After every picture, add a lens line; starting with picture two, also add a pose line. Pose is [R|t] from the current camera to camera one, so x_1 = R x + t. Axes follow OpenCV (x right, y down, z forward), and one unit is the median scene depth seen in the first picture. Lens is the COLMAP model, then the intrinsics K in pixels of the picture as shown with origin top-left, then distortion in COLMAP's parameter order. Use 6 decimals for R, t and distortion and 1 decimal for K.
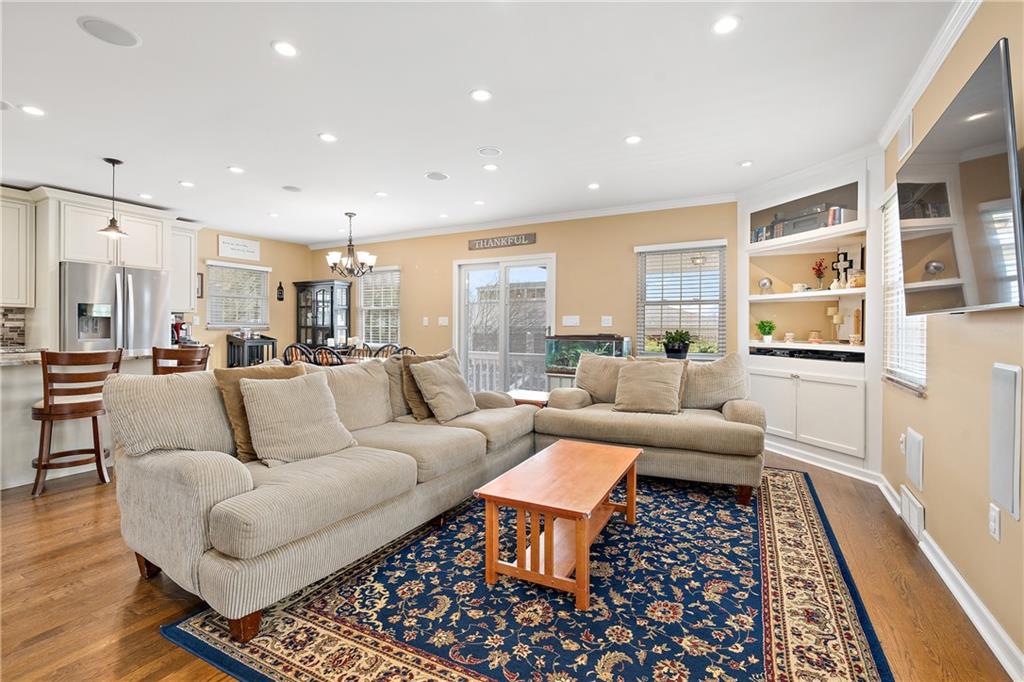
lens RADIAL K [[464.3, 0, 511.6], [0, 464.3, 328.3], [0, 0, 1]] dist [-0.007531, 0.002043]
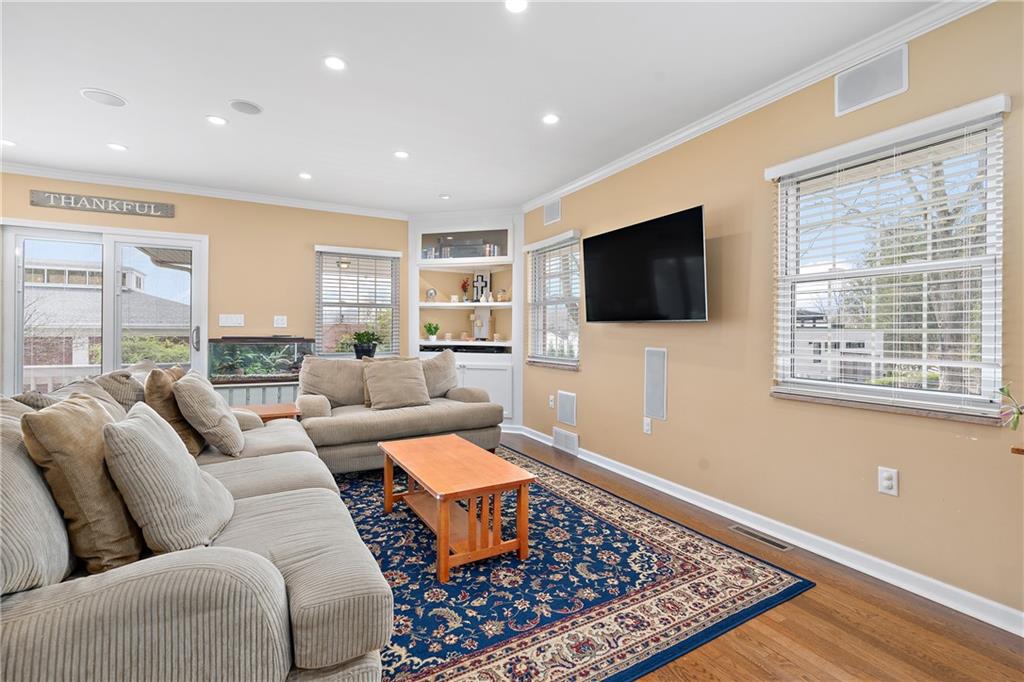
lens RADIAL K [[464.3, 0, 517.6], [0, 464.3, 328.0], [0, 0, 1]] dist [-0.007531, 0.002043]
pose [[0.534630, 0.003262, 0.845080, -0.373287], [-0.002543, 0.999994, -0.002251, -0.002074], [-0.845083, -0.000946, 0.534635, 0.146540]]
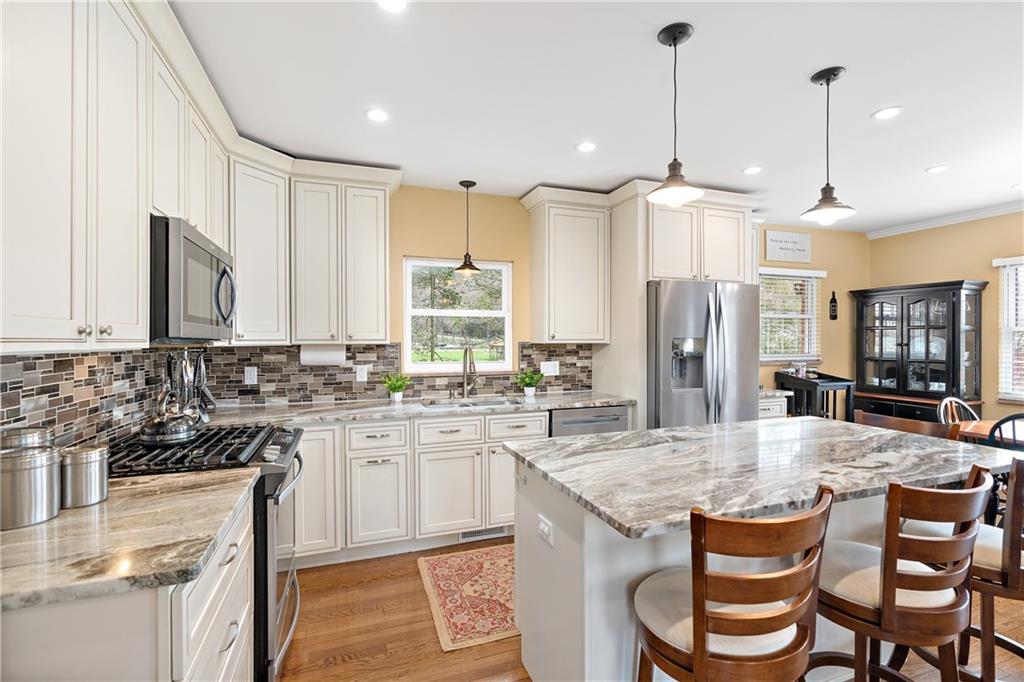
lens RADIAL K [[464.3, 0, 511.2], [0, 464.3, 342.1], [0, 0, 1]] dist [-0.007531, 0.002043]
pose [[0.750168, -0.001426, -0.661246, -0.659379], [0.005669, 0.999975, 0.004275, -0.053533], [0.661223, -0.006956, 0.750157, 0.310387]]
